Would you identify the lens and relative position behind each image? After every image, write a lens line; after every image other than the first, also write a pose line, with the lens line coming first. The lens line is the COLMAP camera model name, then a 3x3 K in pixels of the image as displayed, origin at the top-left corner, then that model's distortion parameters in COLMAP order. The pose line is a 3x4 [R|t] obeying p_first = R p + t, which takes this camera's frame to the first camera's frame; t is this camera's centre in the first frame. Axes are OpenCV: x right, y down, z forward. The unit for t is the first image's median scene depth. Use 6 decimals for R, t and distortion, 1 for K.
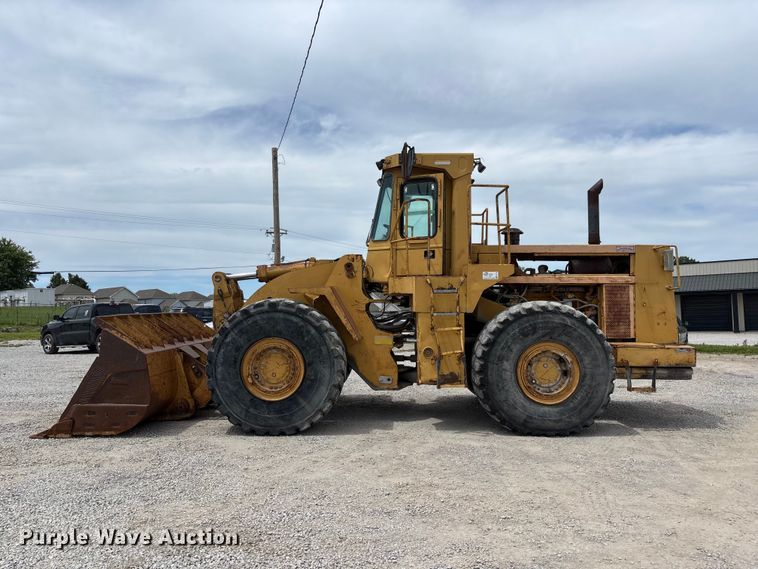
lens RADIAL K [[559.8, 0, 379.0], [0, 559.8, 284.5], [0, 0, 1]] dist [0.047130, -0.054445]
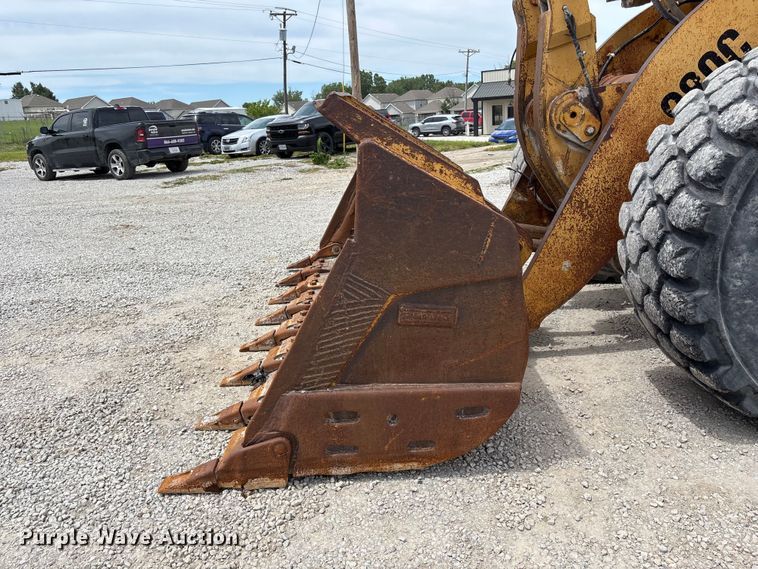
lens RADIAL K [[559.8, 0, 379.0], [0, 559.8, 284.5], [0, 0, 1]] dist [0.047130, -0.054445]
pose [[0.999047, -0.041164, 0.014483, -0.155511], [0.034003, 0.942372, 0.332834, 0.017513], [-0.027349, -0.332024, 0.942874, 0.230424]]
